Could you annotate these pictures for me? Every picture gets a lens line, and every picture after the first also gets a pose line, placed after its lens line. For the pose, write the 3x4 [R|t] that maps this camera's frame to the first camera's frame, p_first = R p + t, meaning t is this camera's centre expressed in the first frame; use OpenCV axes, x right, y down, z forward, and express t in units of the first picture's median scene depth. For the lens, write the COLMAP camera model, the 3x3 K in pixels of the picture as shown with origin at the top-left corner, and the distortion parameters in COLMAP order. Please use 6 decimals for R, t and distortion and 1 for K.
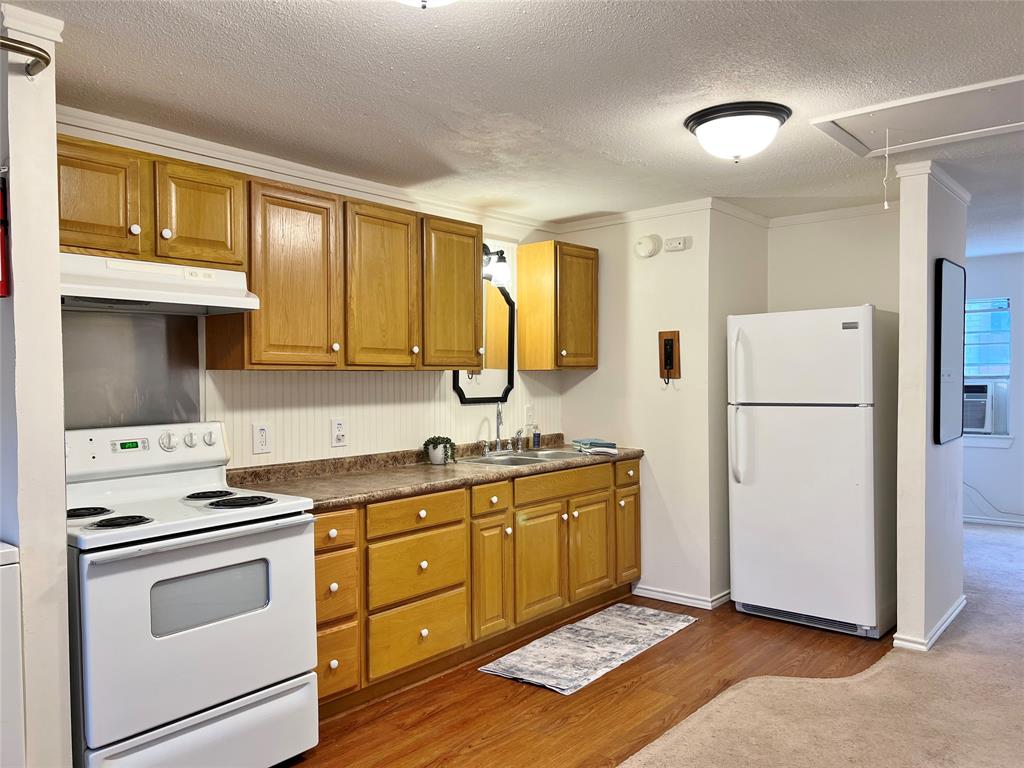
lens RADIAL K [[757.8, 0, 514.2], [0, 757.8, 390.0], [0, 0, 1]] dist [0.076769, -0.105340]
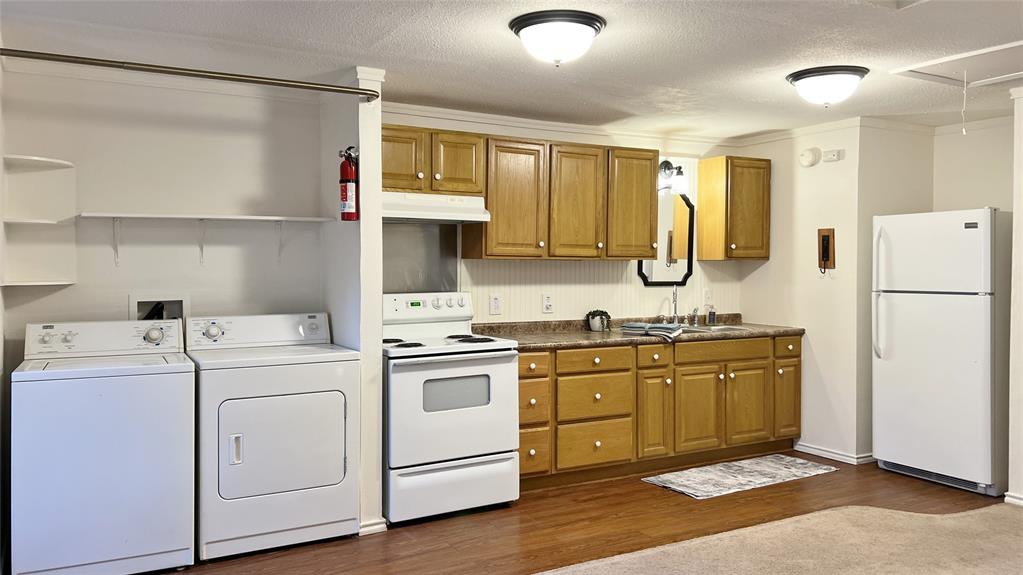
lens RADIAL K [[757.2, 0, 507.6], [0, 757.2, 268.7], [0, 0, 1]] dist [0.005202, -0.004083]
pose [[0.935888, 0.013687, -0.352031, 0.173484], [-0.017671, 0.999811, -0.008105, 0.003801], [0.351853, 0.013806, 0.935953, -0.309083]]
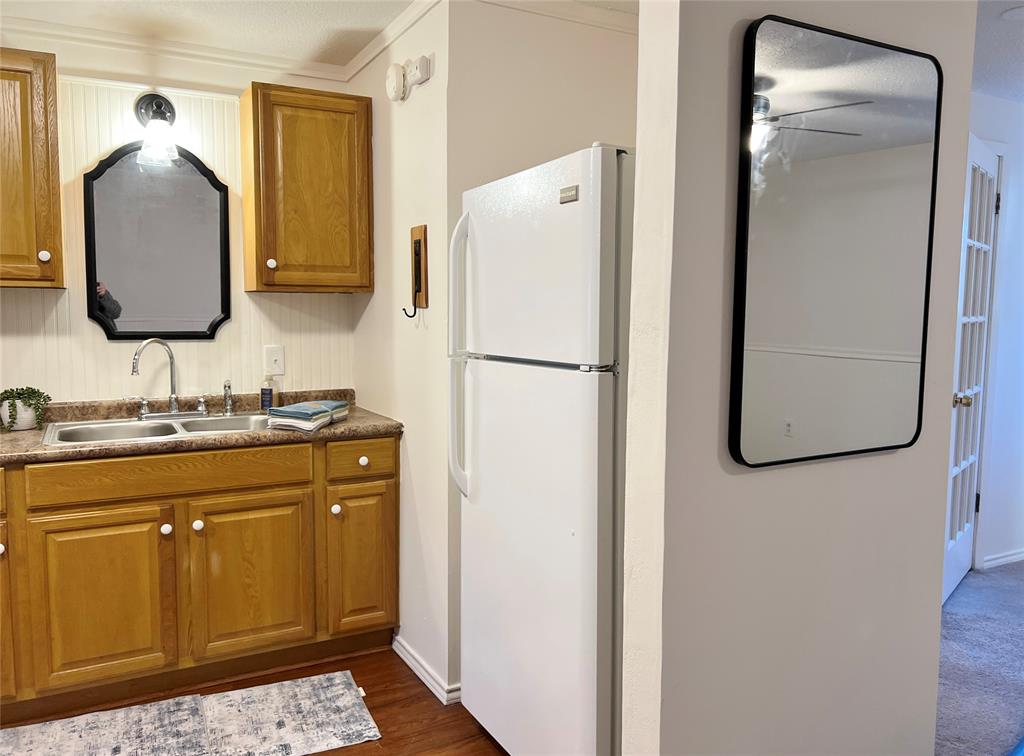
lens RADIAL K [[787.1, 0, 512.0], [0, 787.1, 378.0], [0, 0, 1]] dist [0.008888, 0.002910]
pose [[0.934943, 0.045551, -0.351862, 0.542612], [-0.021019, 0.997093, 0.073231, -0.007162], [0.354175, -0.061071, 0.933183, 0.505500]]
